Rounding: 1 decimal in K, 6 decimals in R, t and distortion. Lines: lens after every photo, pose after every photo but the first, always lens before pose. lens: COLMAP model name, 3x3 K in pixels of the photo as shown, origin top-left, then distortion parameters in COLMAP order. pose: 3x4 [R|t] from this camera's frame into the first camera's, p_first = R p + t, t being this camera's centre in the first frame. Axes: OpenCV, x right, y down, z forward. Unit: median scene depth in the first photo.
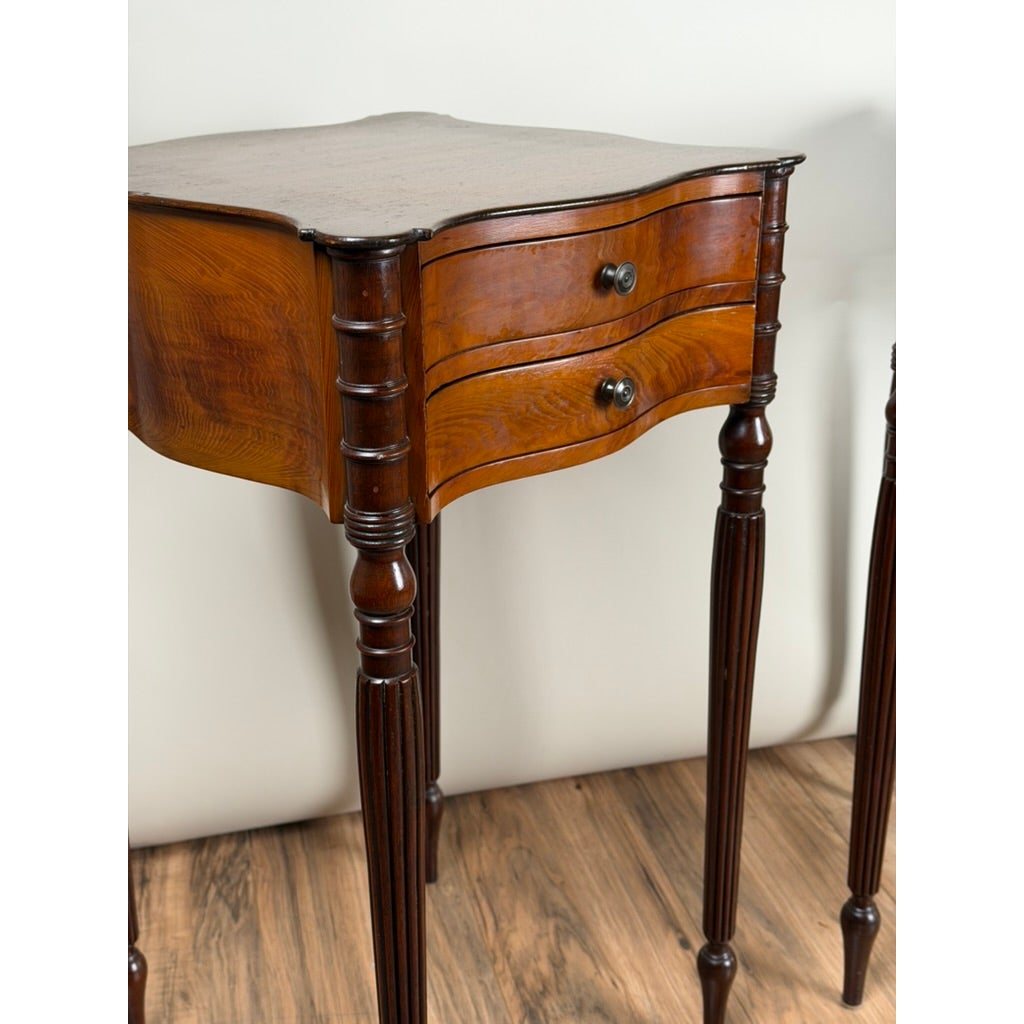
lens RADIAL K [[1432.8, 0, 512.0], [0, 1432.8, 512.0], [0, 0, 1]] dist [0.156506, -0.270080]
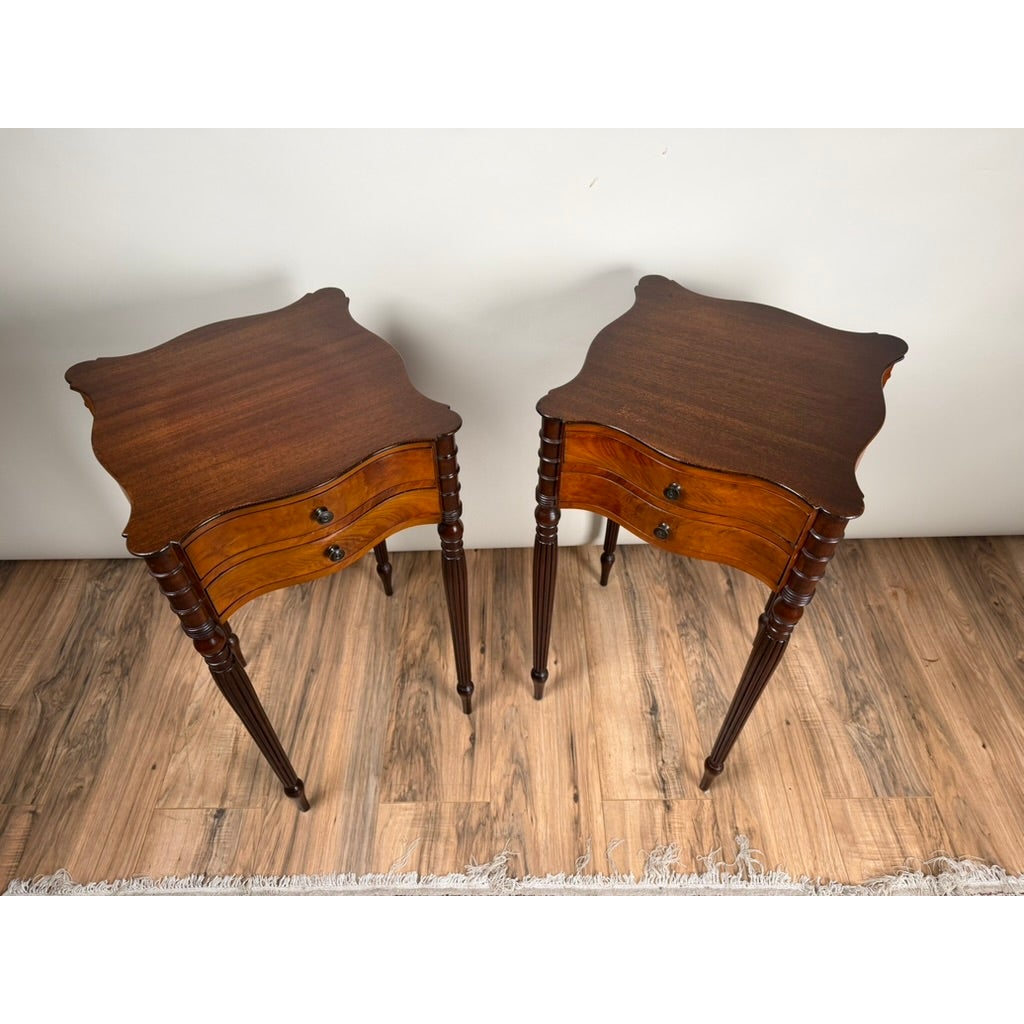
lens RADIAL K [[719.9, 0, 508.6], [0, 719.9, 511.1], [0, 0, 1]] dist [0.093273, -0.164814]
pose [[0.973223, 0.167166, -0.157774, 0.304835], [-0.084645, 0.898778, 0.430154, -0.393353], [0.213711, -0.405281, 0.888861, 0.097182]]
